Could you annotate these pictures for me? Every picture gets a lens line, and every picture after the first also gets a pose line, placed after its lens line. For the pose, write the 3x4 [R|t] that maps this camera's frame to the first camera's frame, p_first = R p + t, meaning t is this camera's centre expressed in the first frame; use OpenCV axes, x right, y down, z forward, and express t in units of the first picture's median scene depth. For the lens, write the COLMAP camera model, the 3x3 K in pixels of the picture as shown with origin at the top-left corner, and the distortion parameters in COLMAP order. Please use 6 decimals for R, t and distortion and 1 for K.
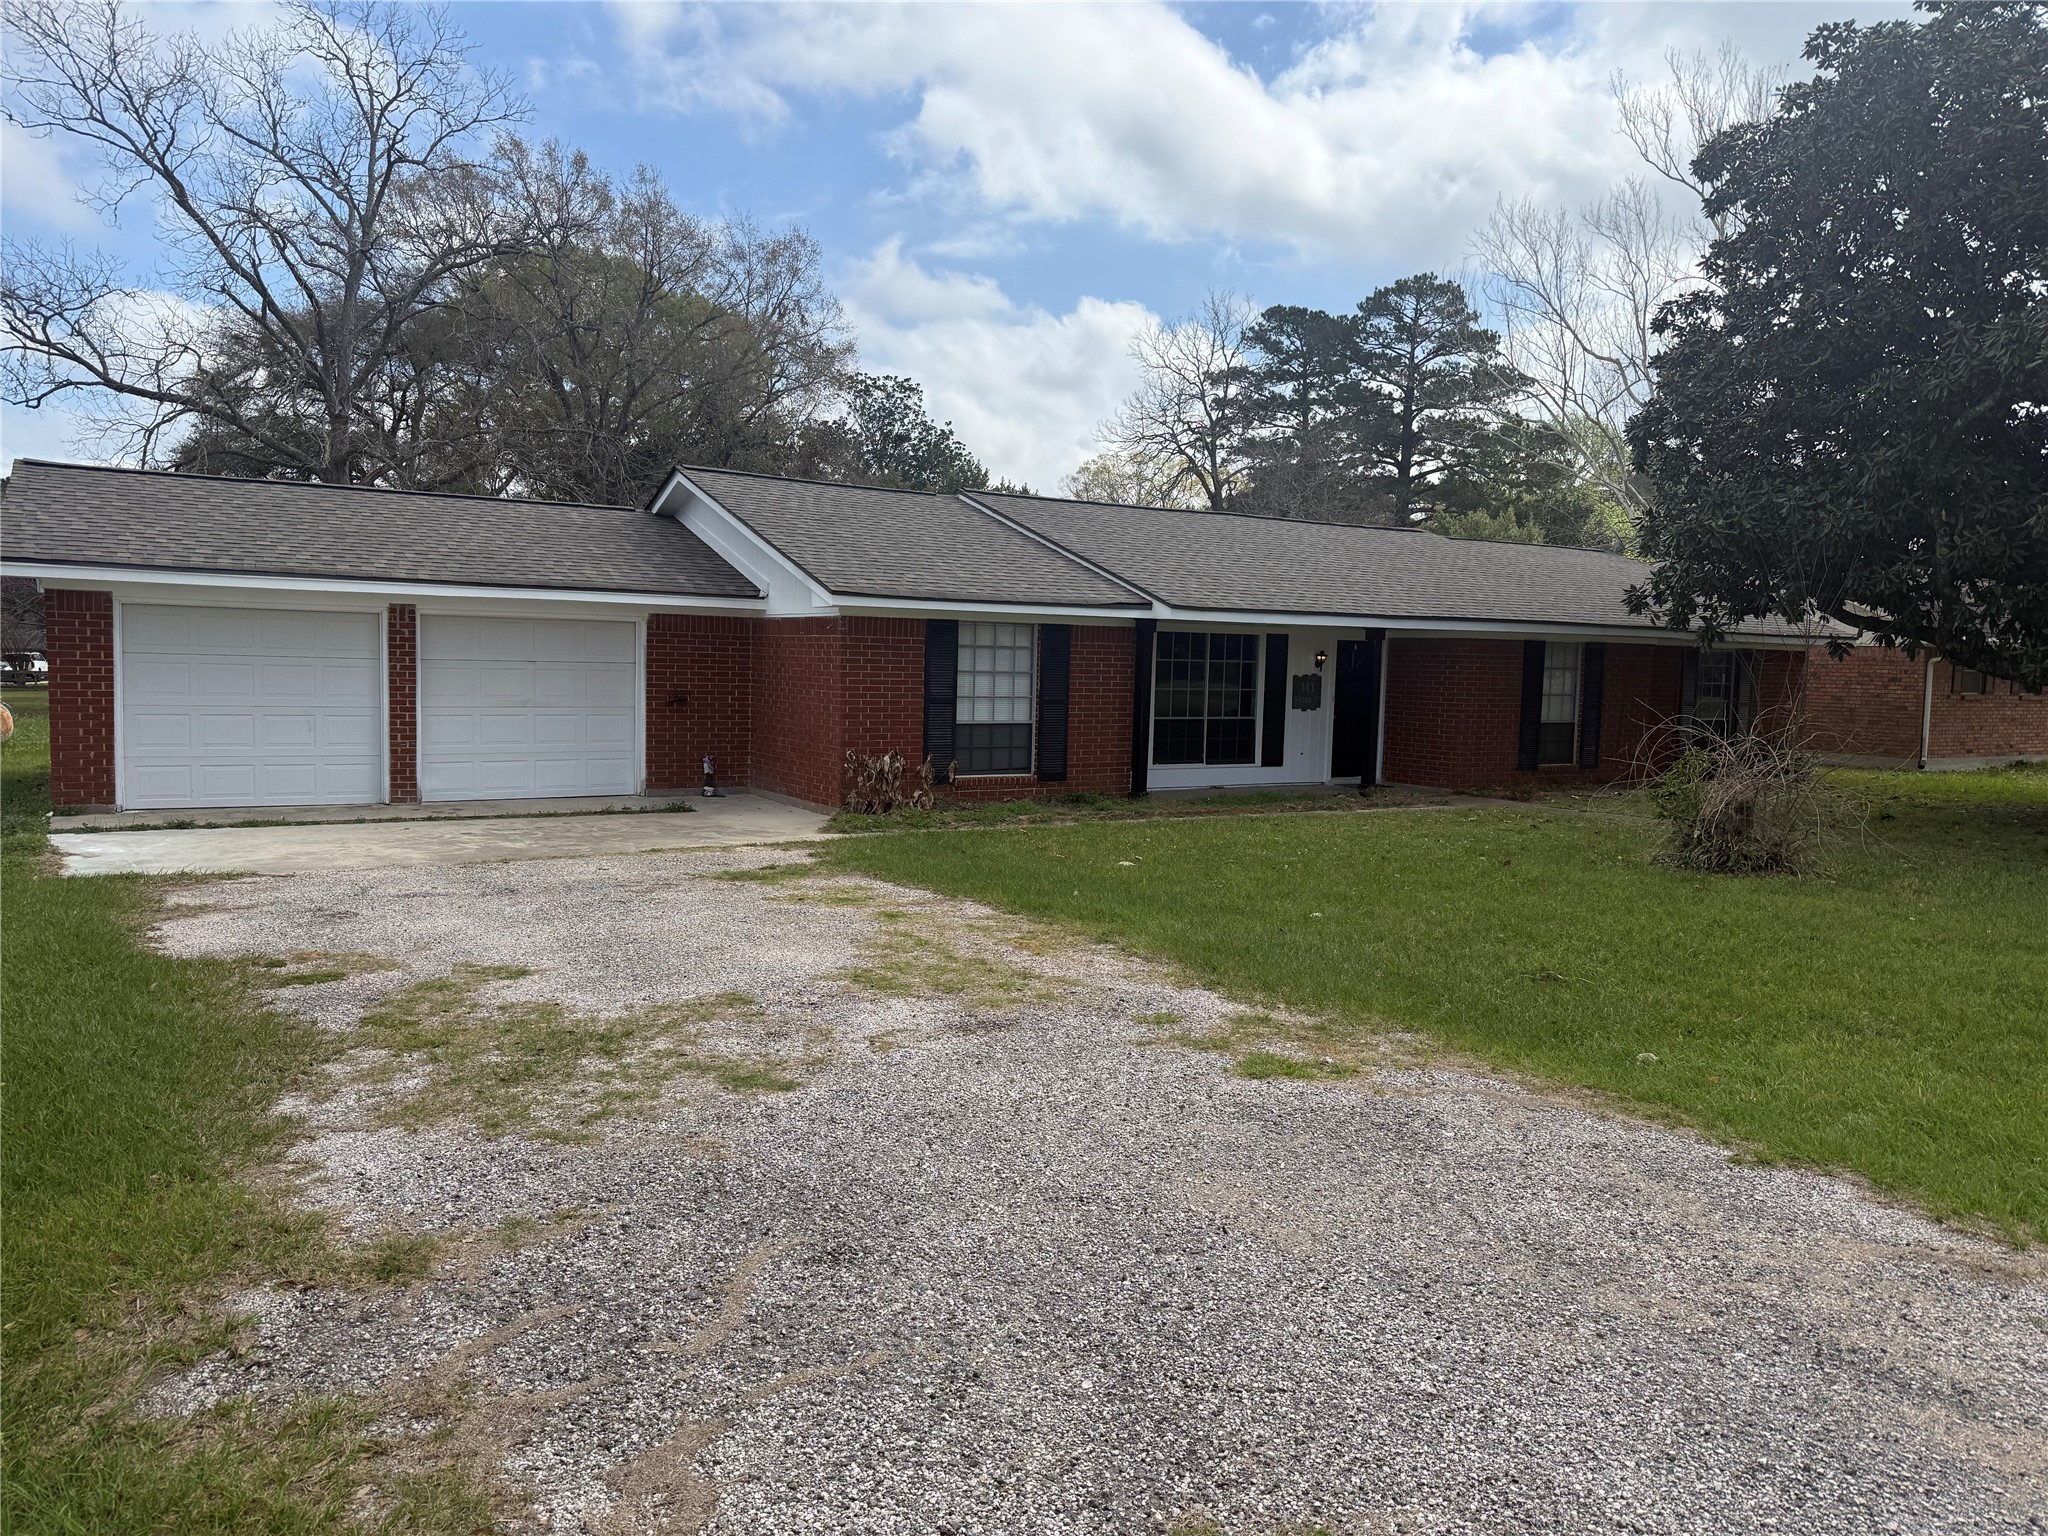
lens RADIAL K [[1452.8, 0, 1004.9], [0, 1452.8, 765.9], [0, 0, 1]] dist [0.071364, -0.091241]
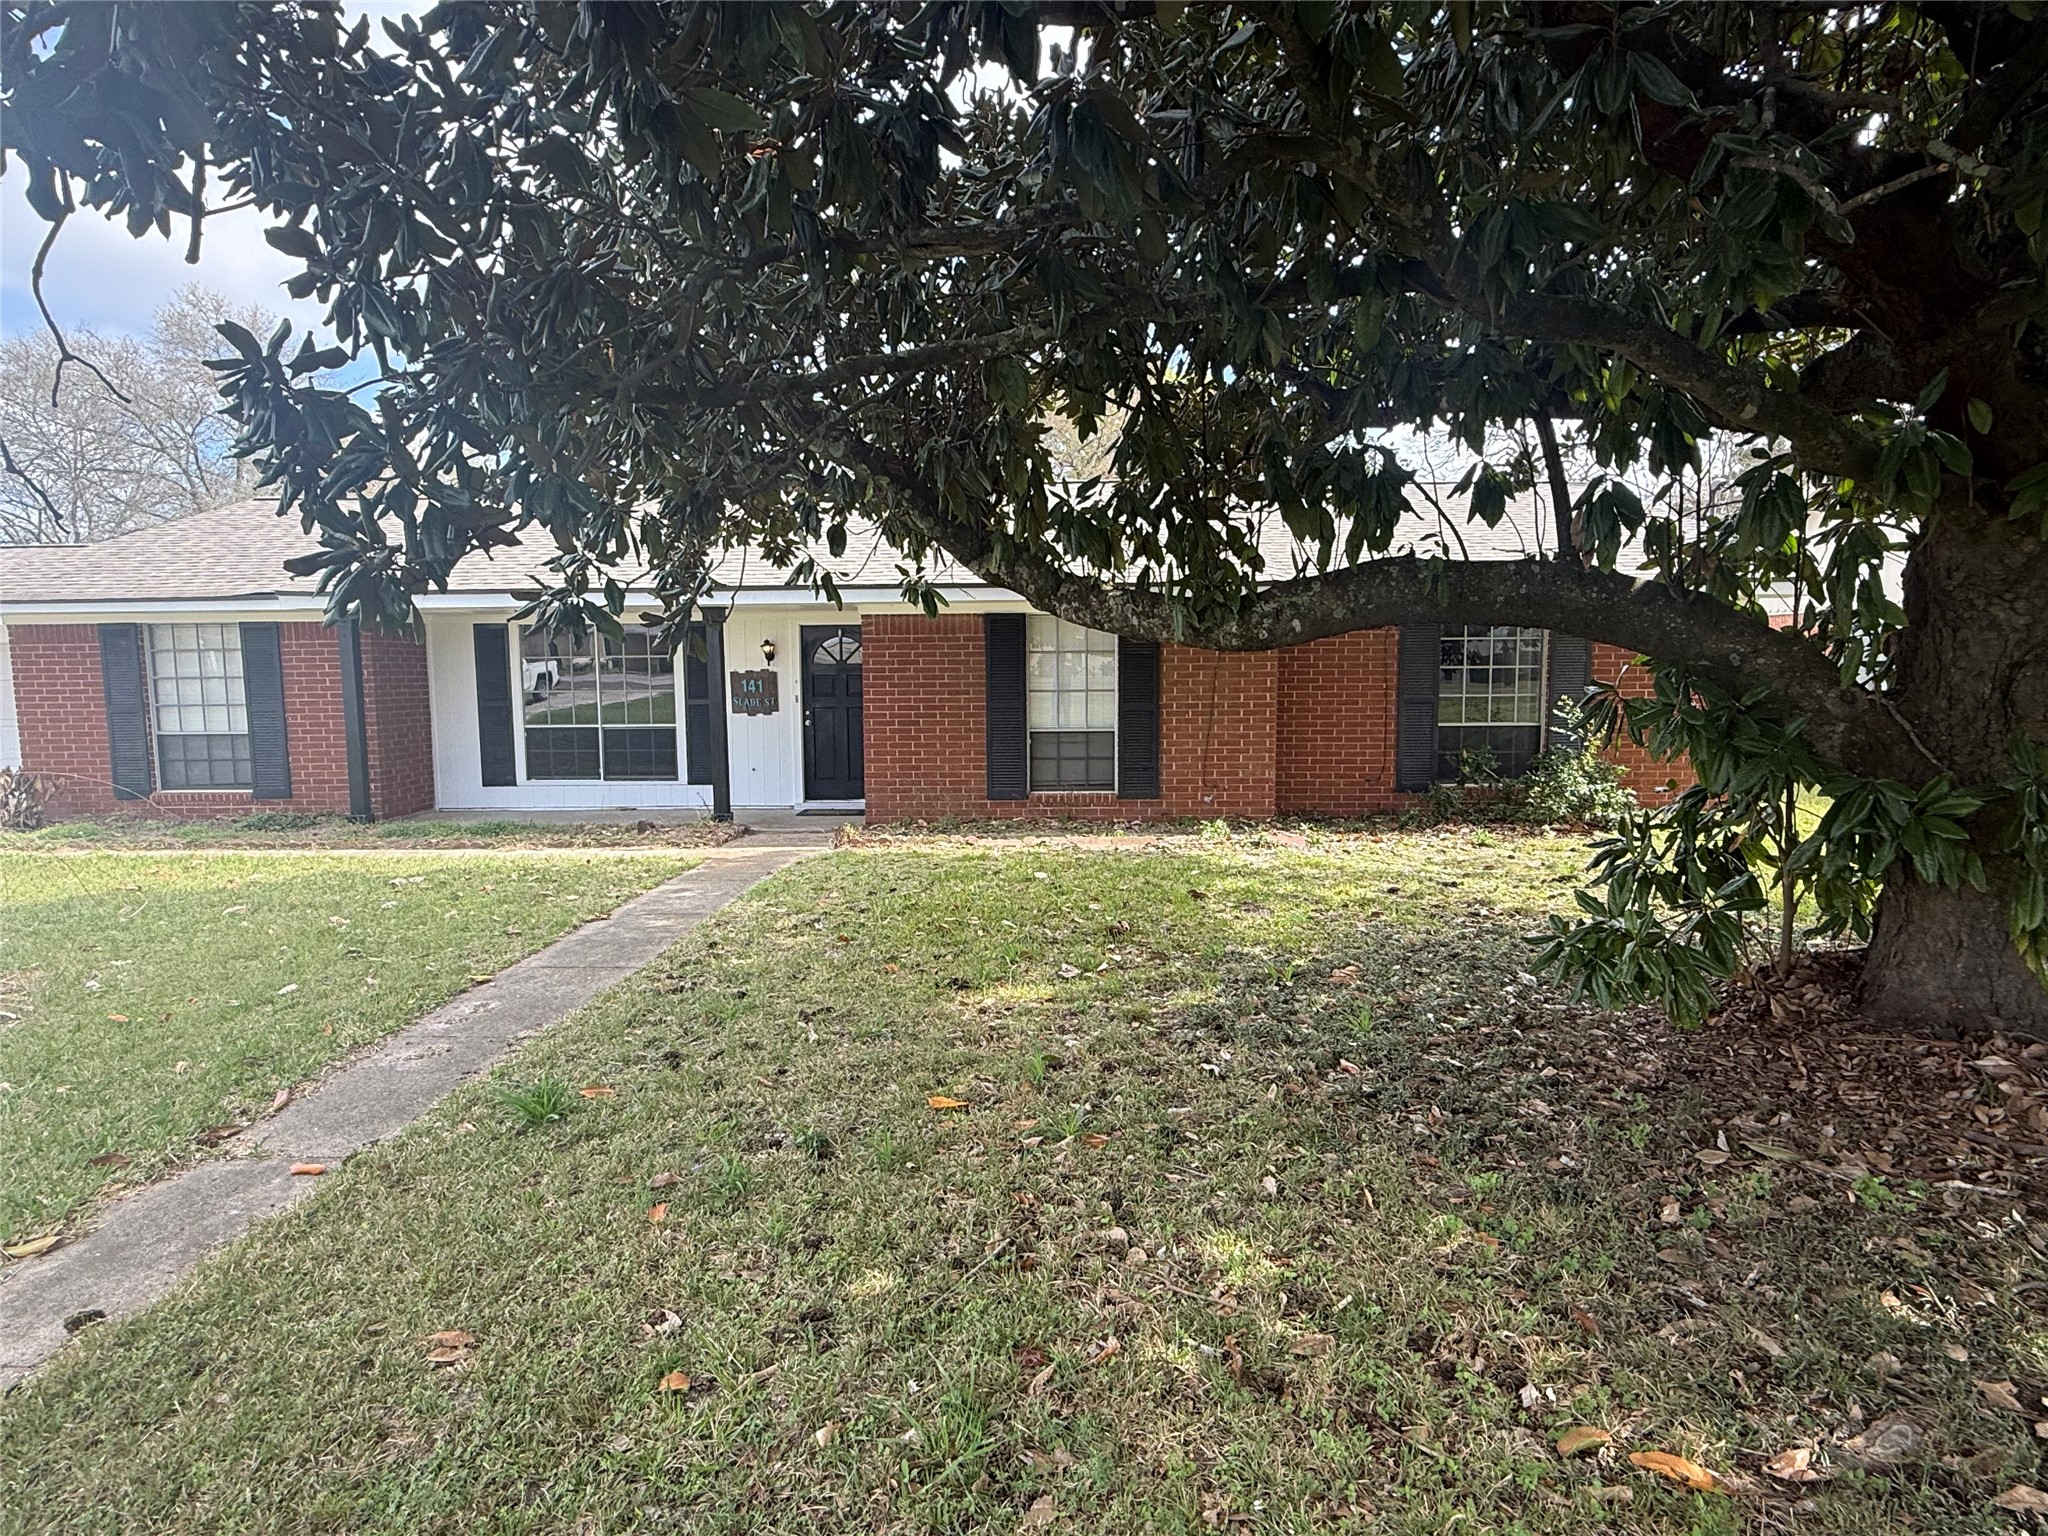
lens RADIAL K [[1112.0, 0, 1009.4], [0, 1112.0, 766.8], [0, 0, 1]] dist [-0.000634, -0.000385]
pose [[0.849646, 0.007368, -0.527302, 0.758768], [-0.009813, 0.999950, -0.001839, -0.012147], [0.527262, 0.006737, 0.849676, 0.656491]]
